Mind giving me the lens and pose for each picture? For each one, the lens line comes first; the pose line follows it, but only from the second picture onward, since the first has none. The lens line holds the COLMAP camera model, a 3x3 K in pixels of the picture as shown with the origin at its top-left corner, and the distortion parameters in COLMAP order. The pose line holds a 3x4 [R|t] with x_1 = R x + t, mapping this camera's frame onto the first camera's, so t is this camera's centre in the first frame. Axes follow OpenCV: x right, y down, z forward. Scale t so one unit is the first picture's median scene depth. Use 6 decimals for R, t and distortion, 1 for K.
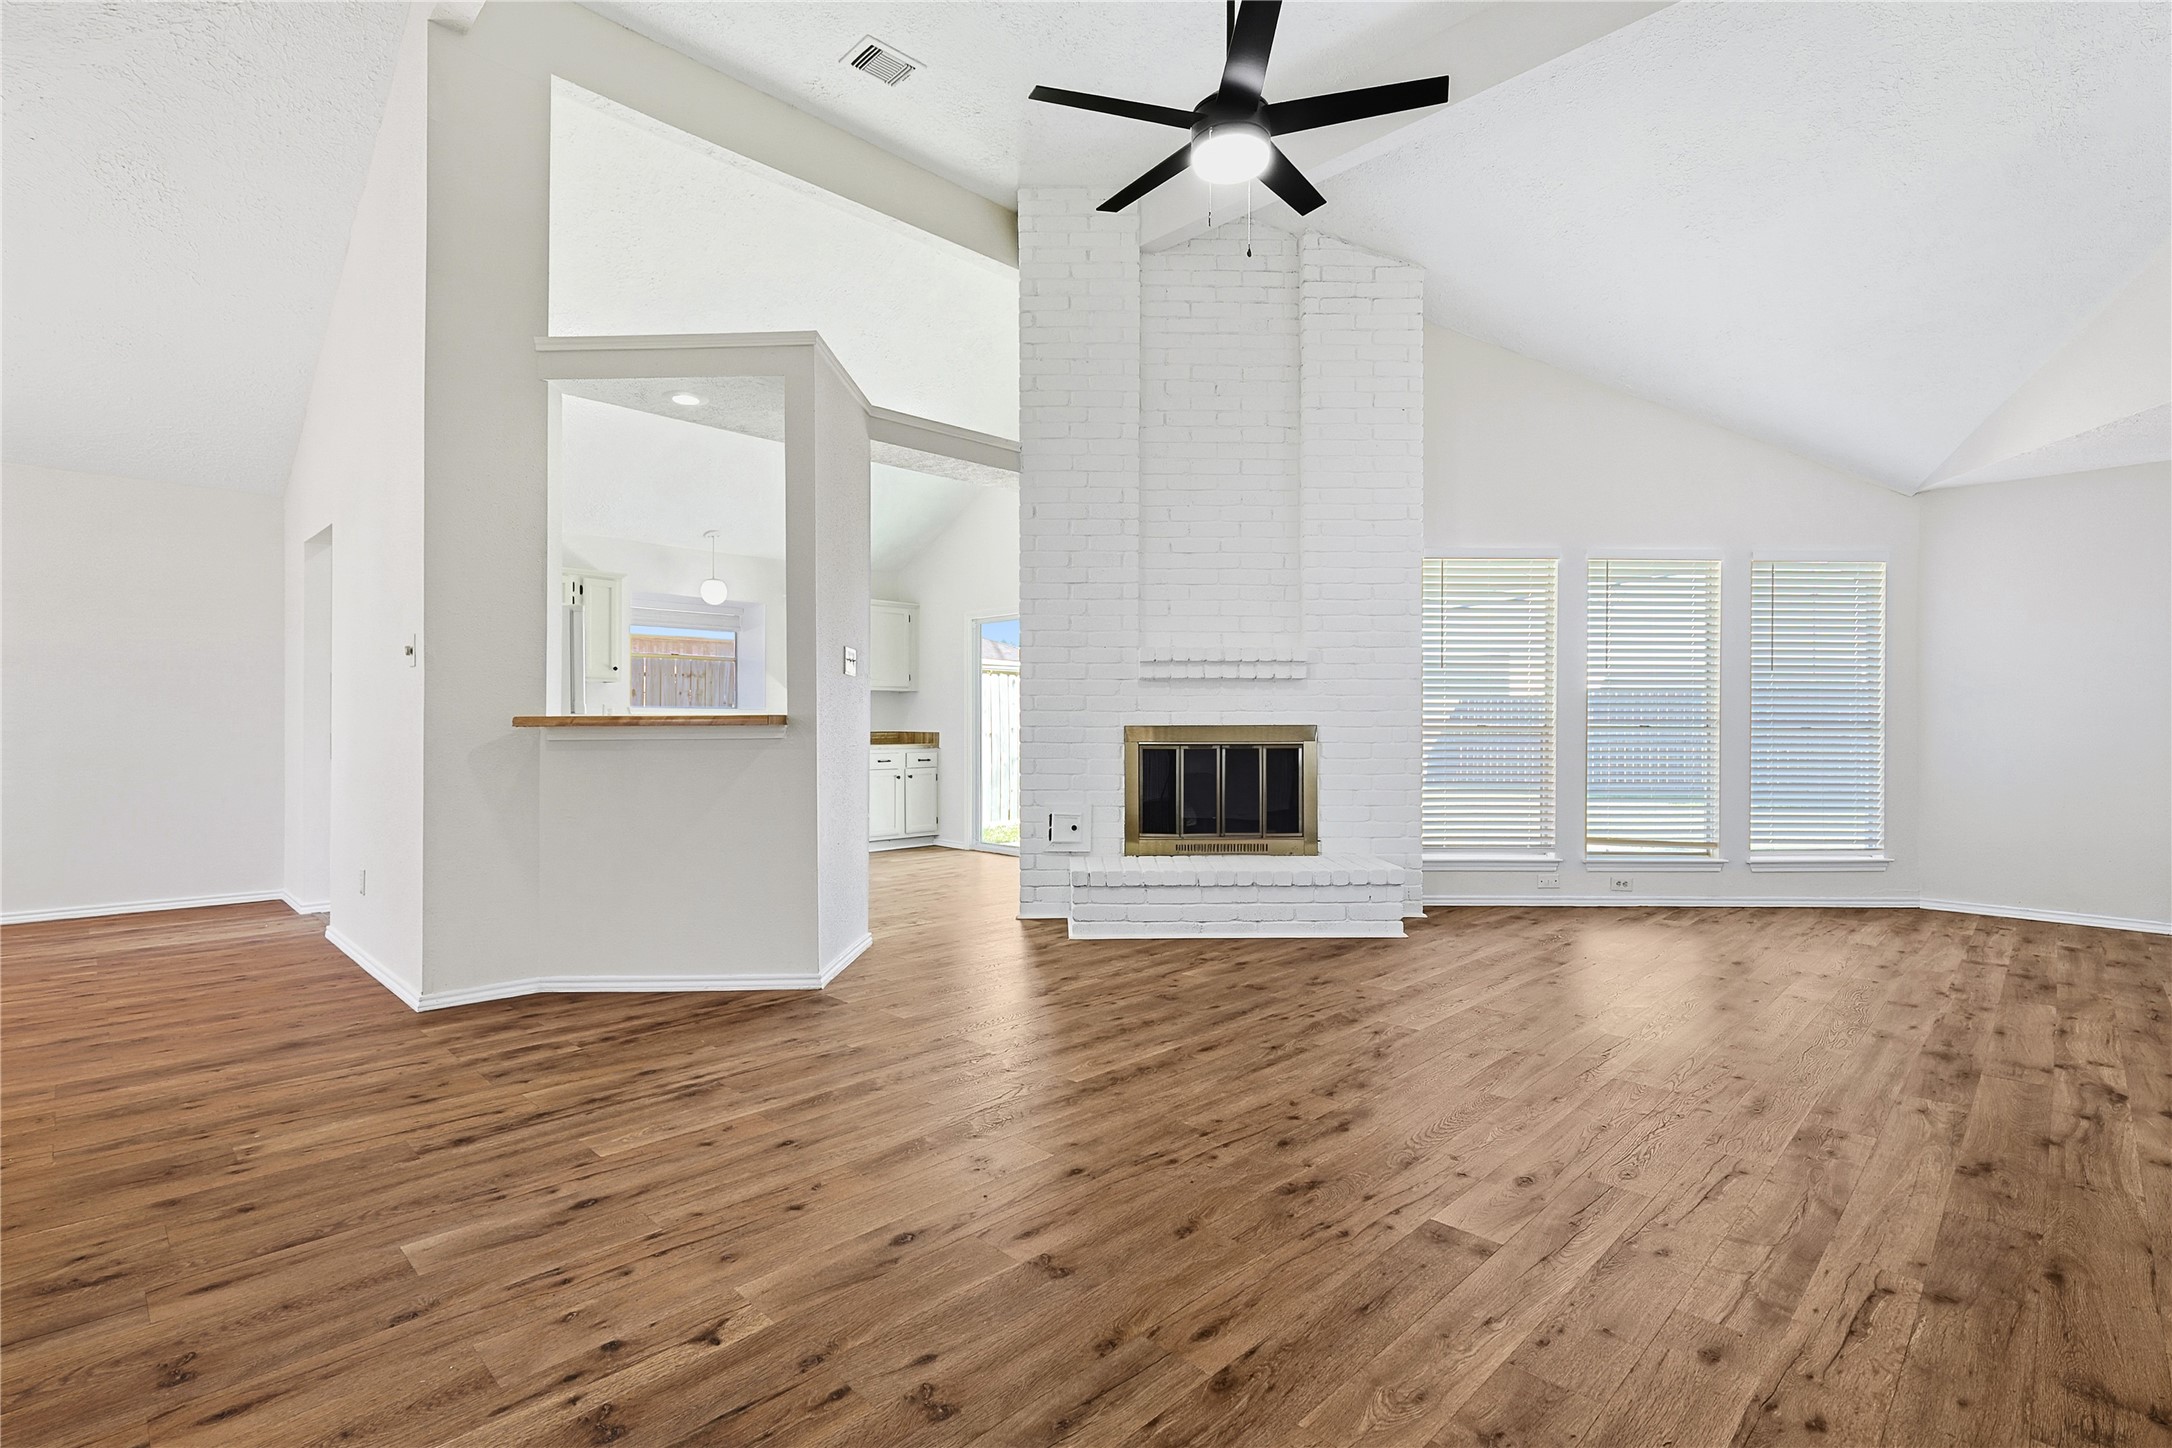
lens RADIAL K [[1002.5, 0, 1080.7], [0, 1002.5, 731.5], [0, 0, 1]] dist [0.003879, 0.000876]
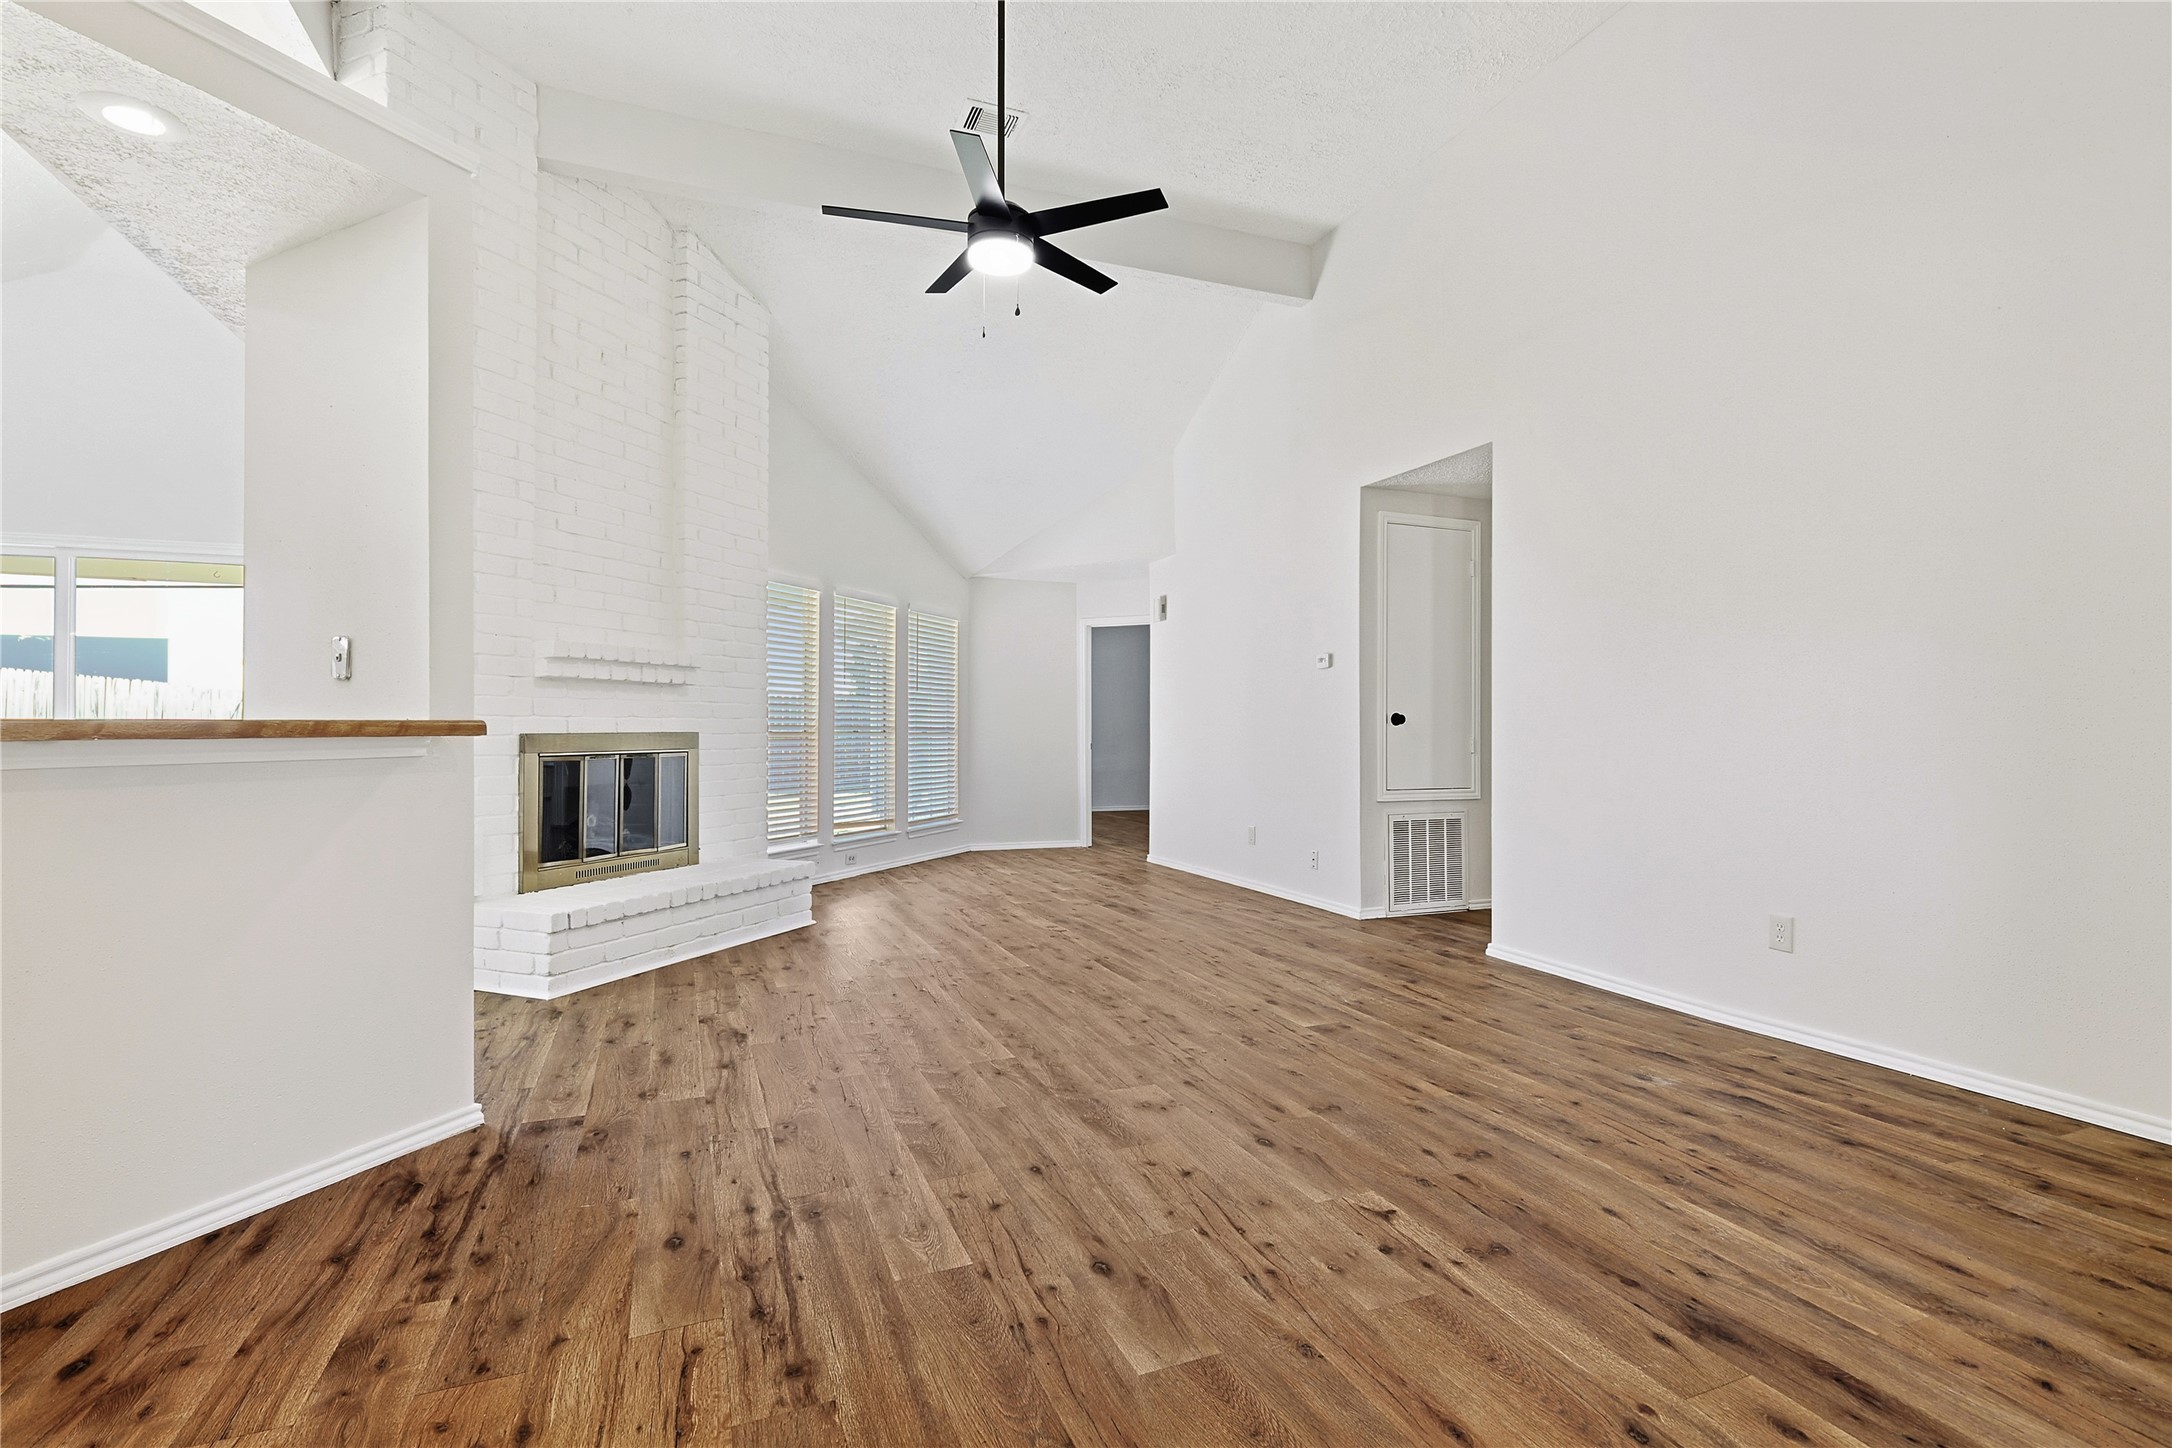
lens RADIAL K [[1002.5, 0, 1080.7], [0, 1002.5, 731.5], [0, 0, 1]] dist [0.003879, 0.000876]
pose [[0.401941, -0.002167, 0.915663, -0.881146], [0.003534, 0.999993, 0.000815, -0.010851], [-0.915659, 0.002908, 0.401946, 0.431070]]
